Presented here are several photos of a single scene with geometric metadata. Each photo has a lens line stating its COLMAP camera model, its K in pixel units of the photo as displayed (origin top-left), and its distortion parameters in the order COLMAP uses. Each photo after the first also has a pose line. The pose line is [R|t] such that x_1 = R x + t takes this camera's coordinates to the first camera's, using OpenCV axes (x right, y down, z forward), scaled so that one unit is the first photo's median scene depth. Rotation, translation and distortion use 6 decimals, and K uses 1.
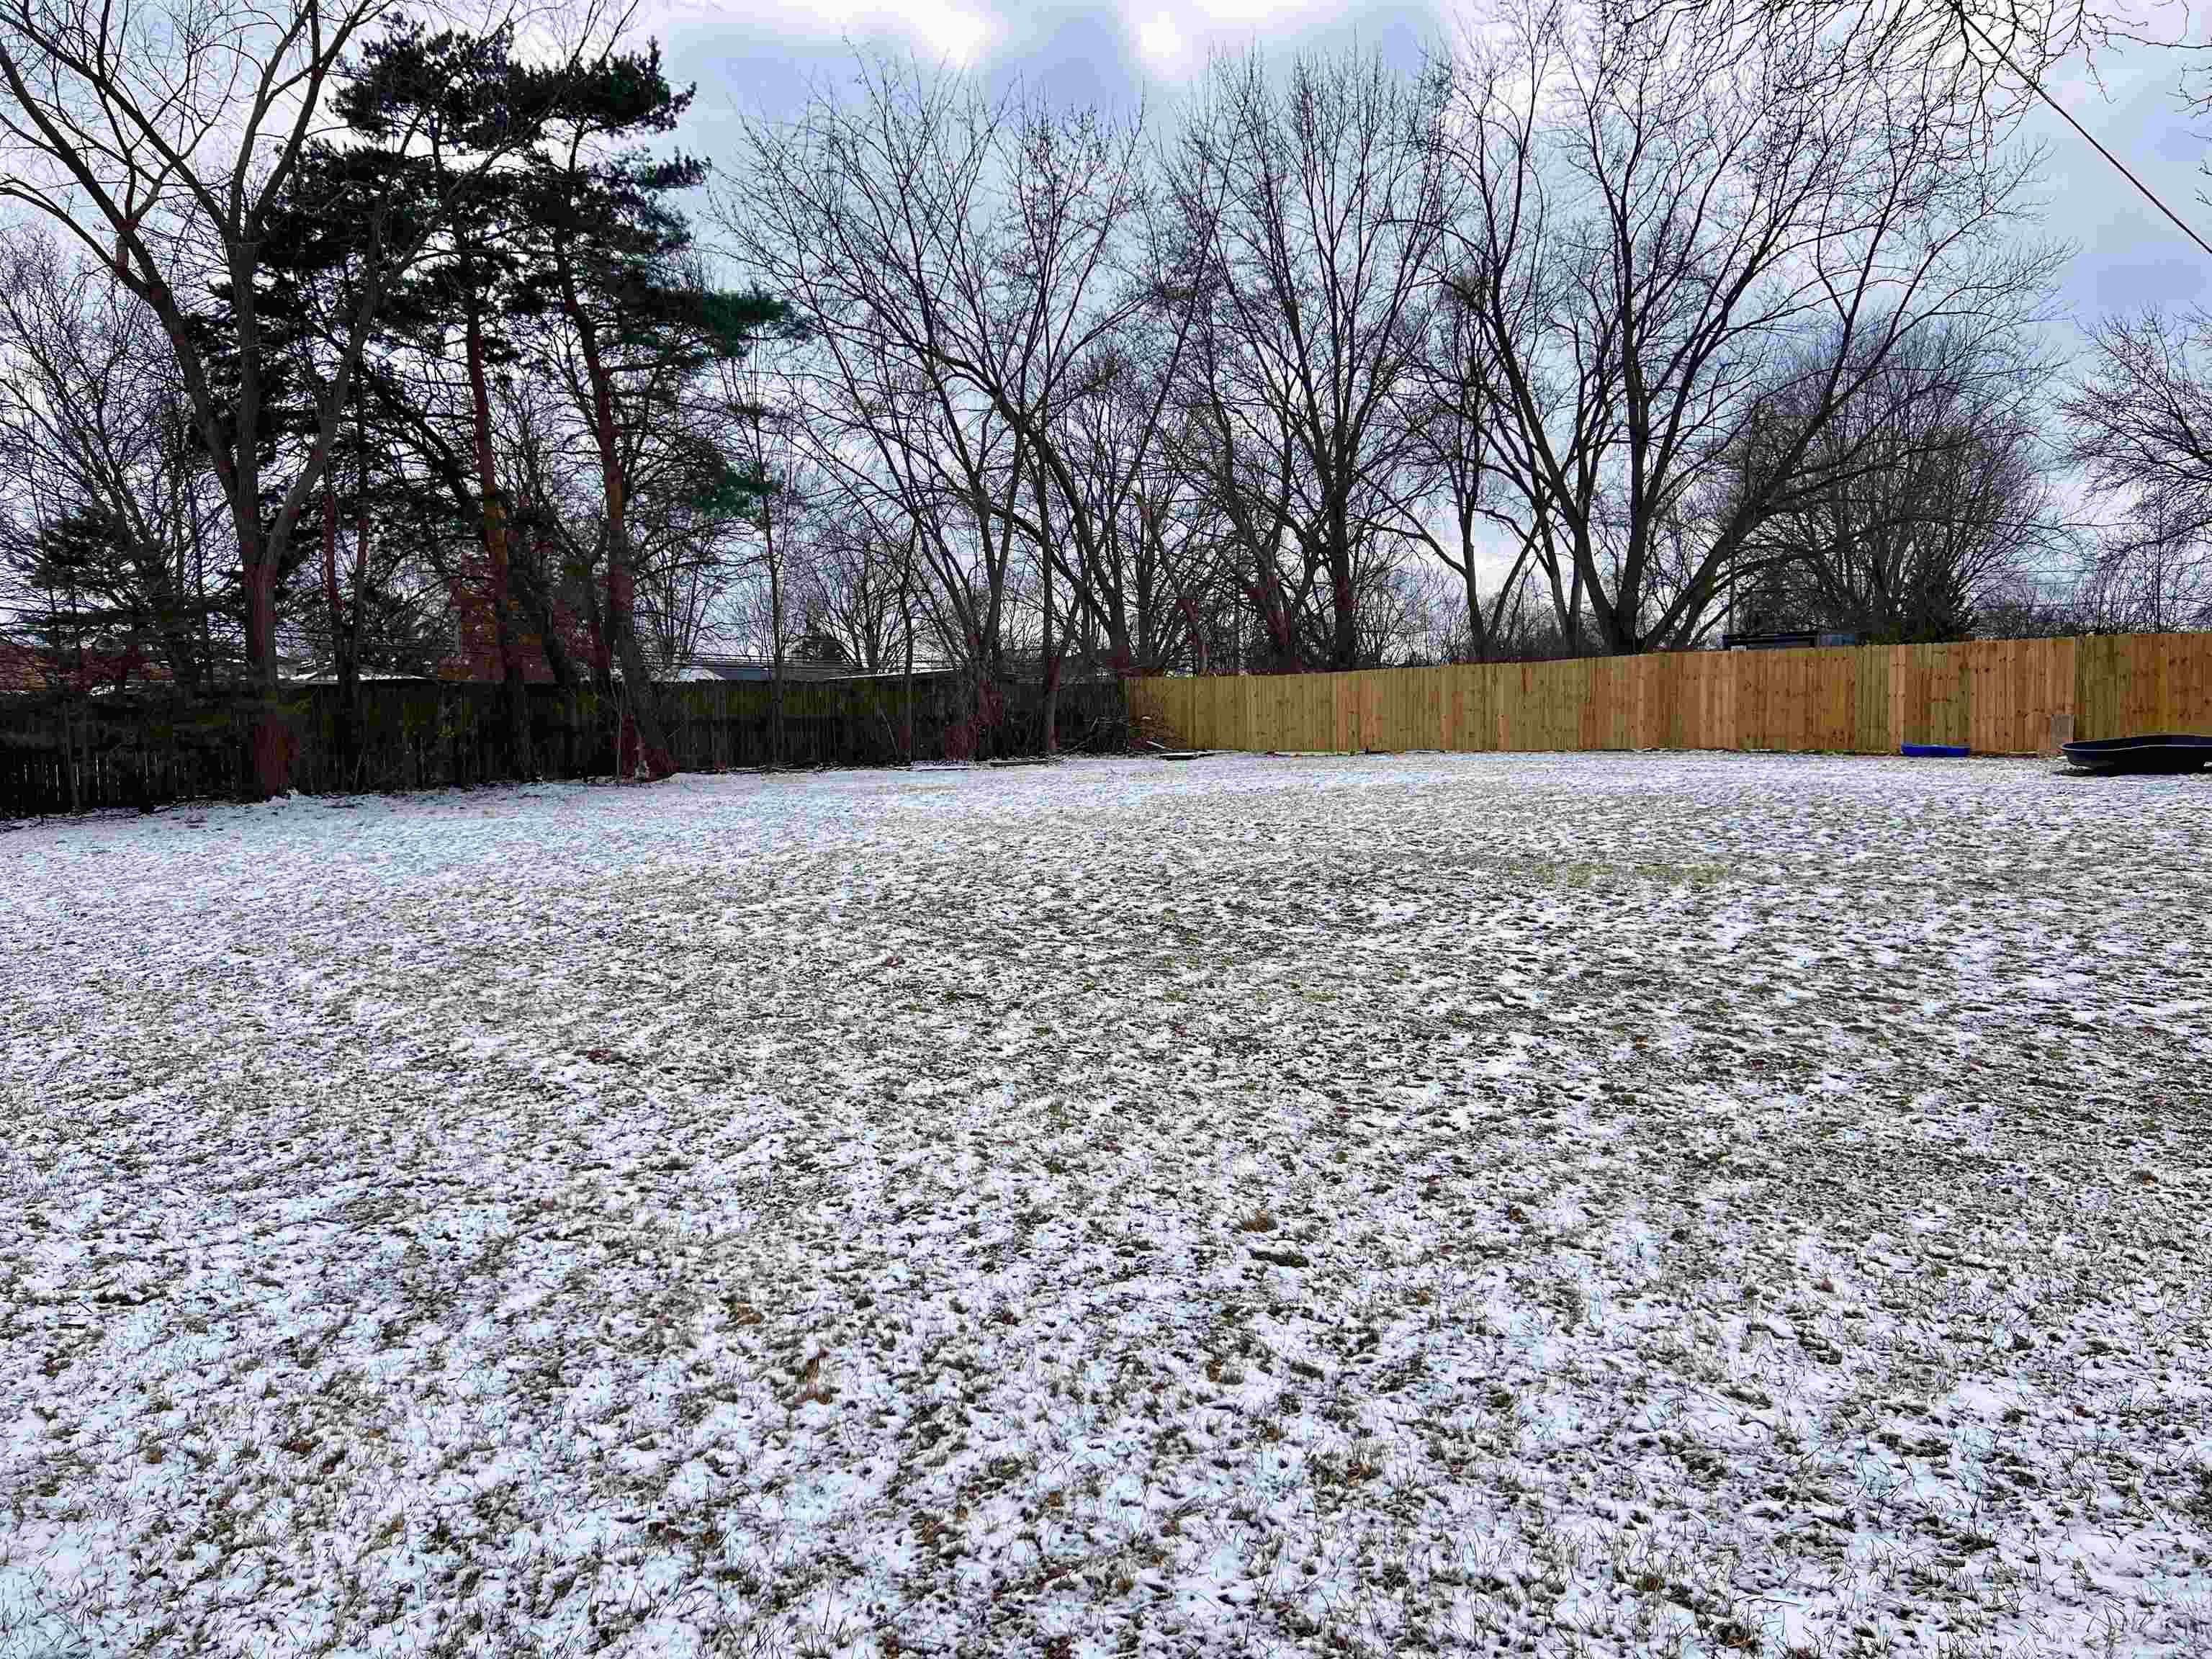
lens RADIAL K [[1646.4, 0, 1105.5], [0, 1646.4, 831.4], [0, 0, 1]] dist [0.053679, -0.056489]
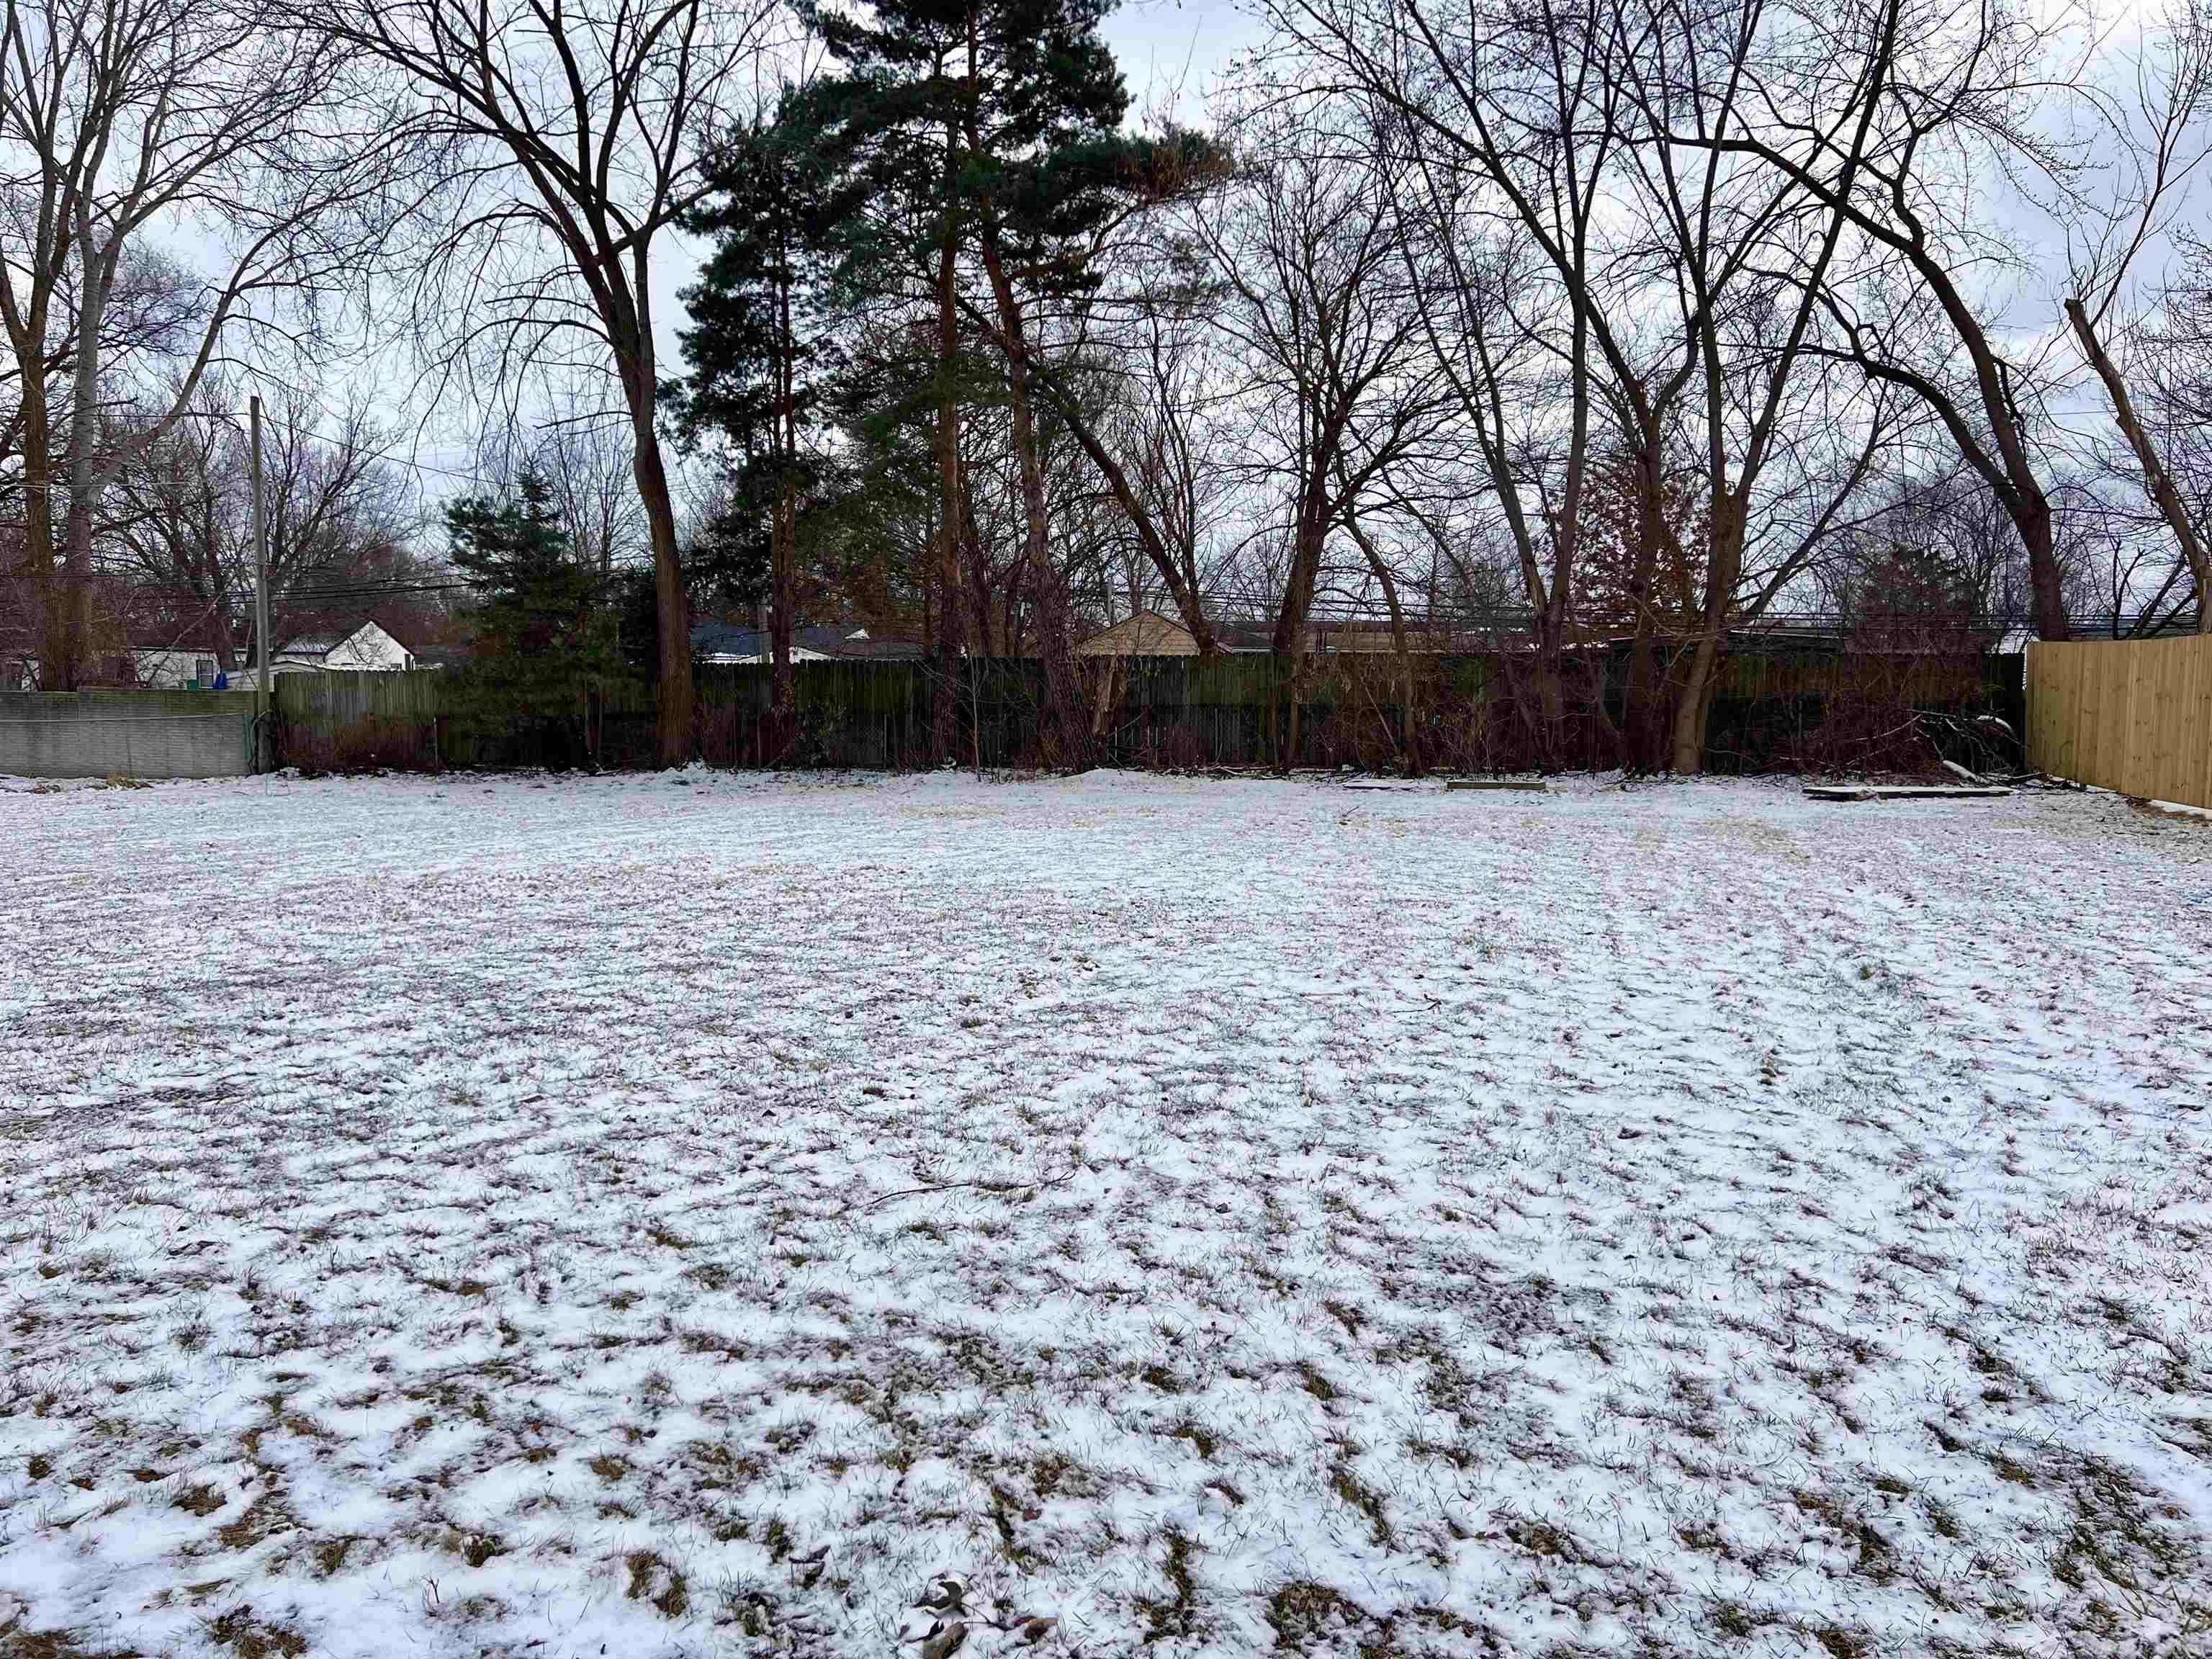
lens RADIAL K [[1646.4, 0, 1087.6], [0, 1646.4, 833.8], [0, 0, 1]] dist [0.053679, -0.056489]
pose [[0.521342, 0.095271, -0.848013, 1.342850], [-0.076914, 0.994950, 0.064494, -0.176363], [0.849875, 0.031600, 0.526036, 1.850195]]
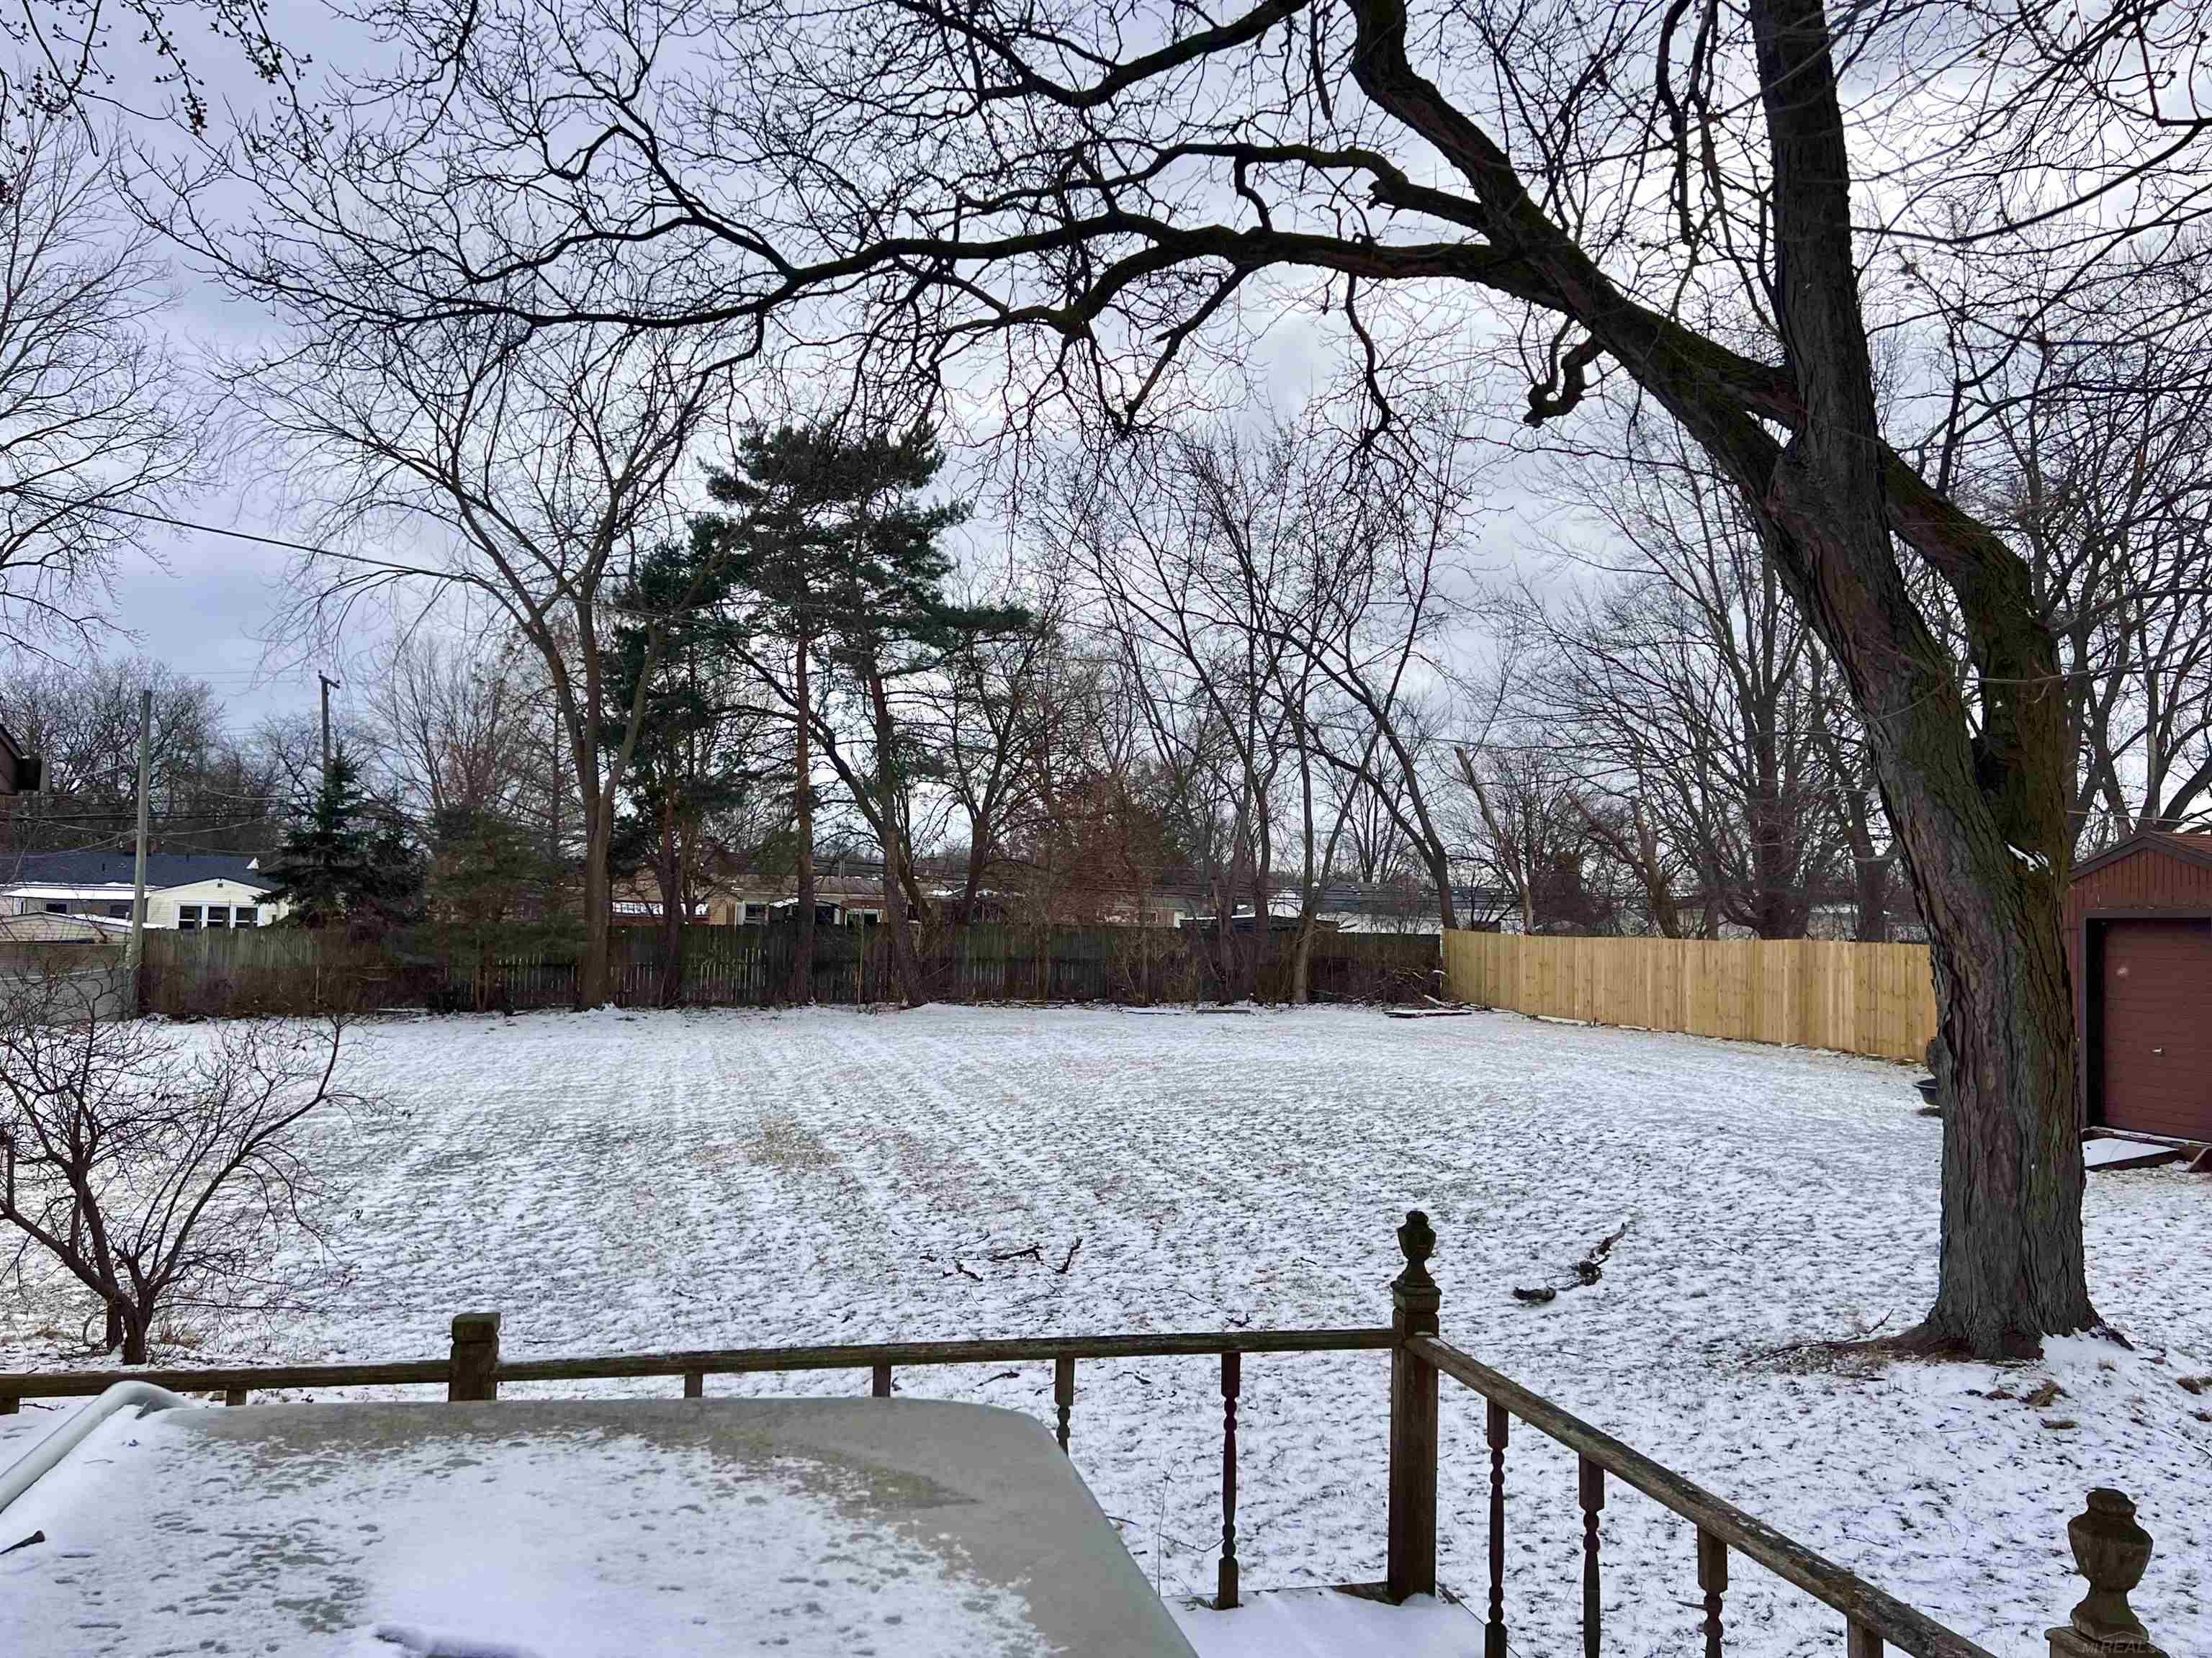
lens RADIAL K [[1752.5, 0, 1125.0], [0, 1752.5, 830.3], [0, 0, 1]] dist [0.059826, -0.035673]
pose [[0.869033, 0.010309, -0.494647, 1.530261], [-0.070672, 0.992117, -0.103486, -0.123994], [0.489681, 0.124891, 0.862911, -0.075265]]
